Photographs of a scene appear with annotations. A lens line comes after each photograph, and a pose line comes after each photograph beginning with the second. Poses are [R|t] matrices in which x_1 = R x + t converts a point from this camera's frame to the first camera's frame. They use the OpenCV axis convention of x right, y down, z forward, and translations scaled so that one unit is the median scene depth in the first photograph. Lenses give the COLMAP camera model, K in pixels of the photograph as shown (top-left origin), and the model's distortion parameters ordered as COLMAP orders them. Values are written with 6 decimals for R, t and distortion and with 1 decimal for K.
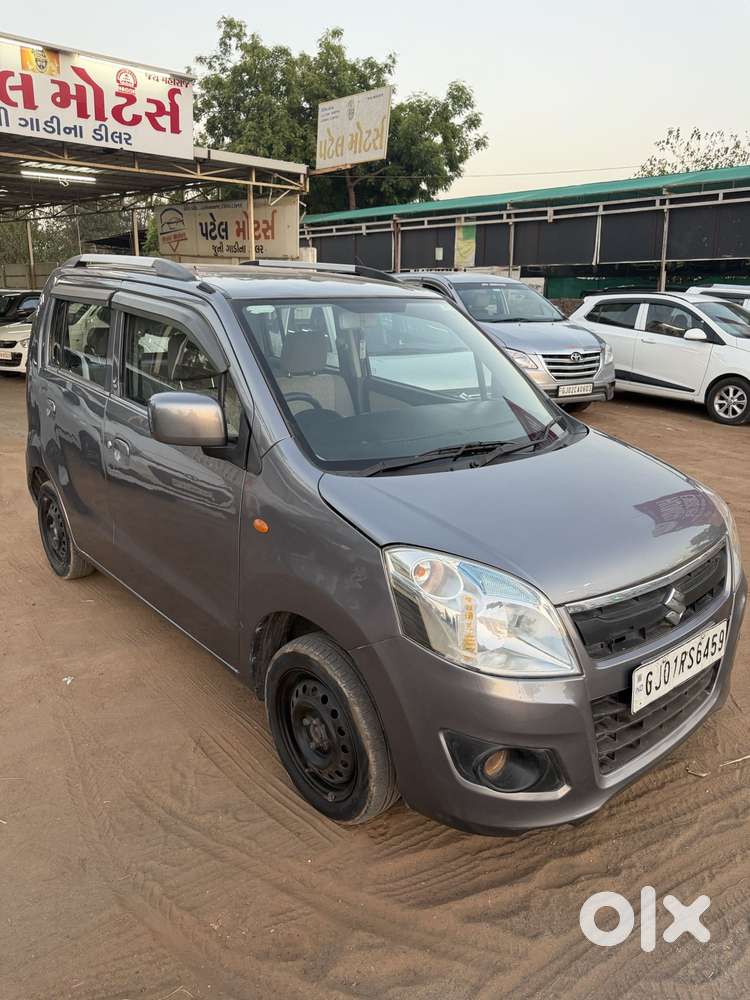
lens RADIAL K [[699.4, 0, 364.4], [0, 699.4, 498.1], [0, 0, 1]] dist [0.008222, -0.013420]
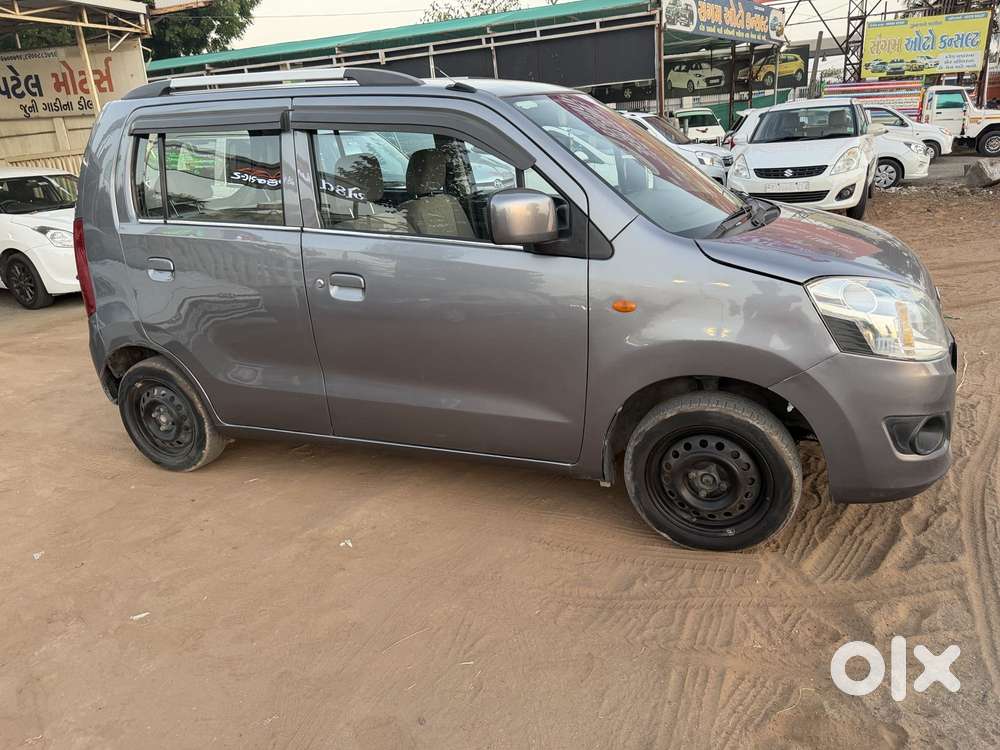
lens RADIAL K [[699.4, 0, 493.1], [0, 699.4, 379.3], [0, 0, 1]] dist [0.008222, -0.013420]
pose [[0.893602, -0.213658, 0.394747, -0.120324], [0.199335, 0.976863, 0.077490, 0.004271], [-0.402170, 0.009442, 0.915516, 0.020163]]
